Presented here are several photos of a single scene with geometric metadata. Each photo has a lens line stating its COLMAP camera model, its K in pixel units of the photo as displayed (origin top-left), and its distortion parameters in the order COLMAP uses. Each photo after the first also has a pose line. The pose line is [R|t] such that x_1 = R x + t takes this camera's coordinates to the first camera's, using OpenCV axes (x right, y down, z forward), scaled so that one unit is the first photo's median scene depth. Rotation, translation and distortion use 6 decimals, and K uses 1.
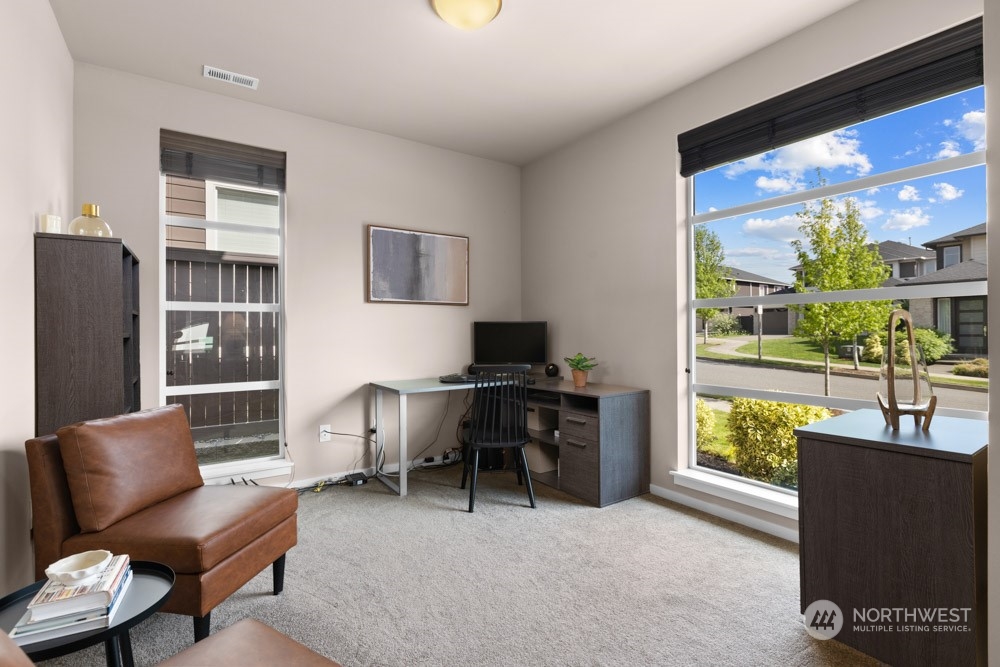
lens RADIAL K [[469.6, 0, 500.0], [0, 469.6, 333.5], [0, 0, 1]] dist [-0.001341, -0.000273]
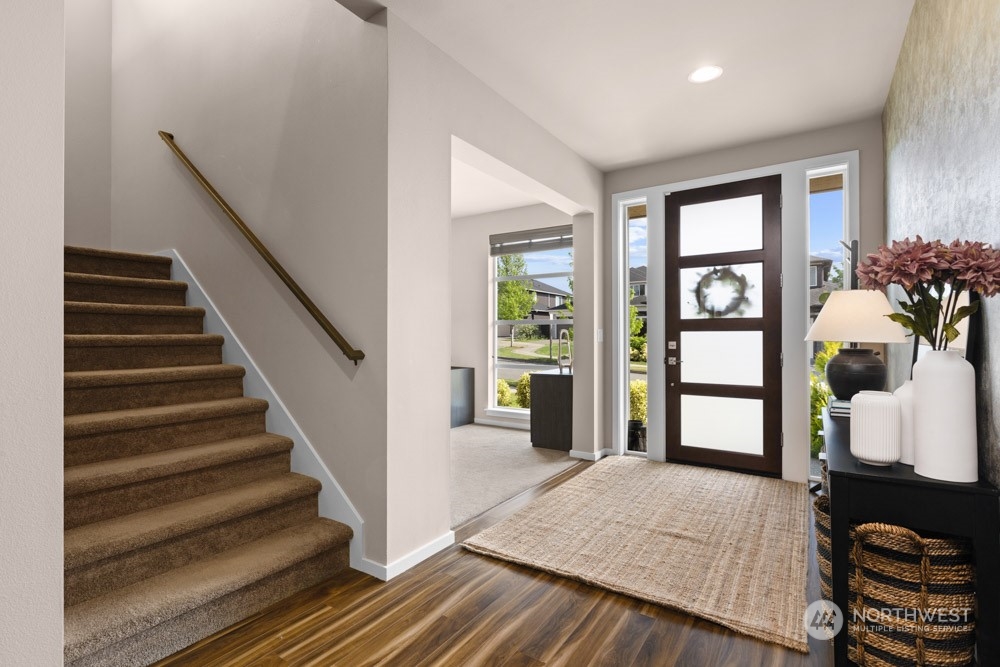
lens RADIAL K [[473.2, 0, 500.0], [0, 473.2, 333.5], [0, 0, 1]] dist [0.000289, 0.000049]
pose [[0.927587, 0.009825, 0.373479, -0.035217], [-0.006976, 0.999935, -0.008979, 0.000003], [-0.373543, 0.005723, 0.927595, -0.095213]]
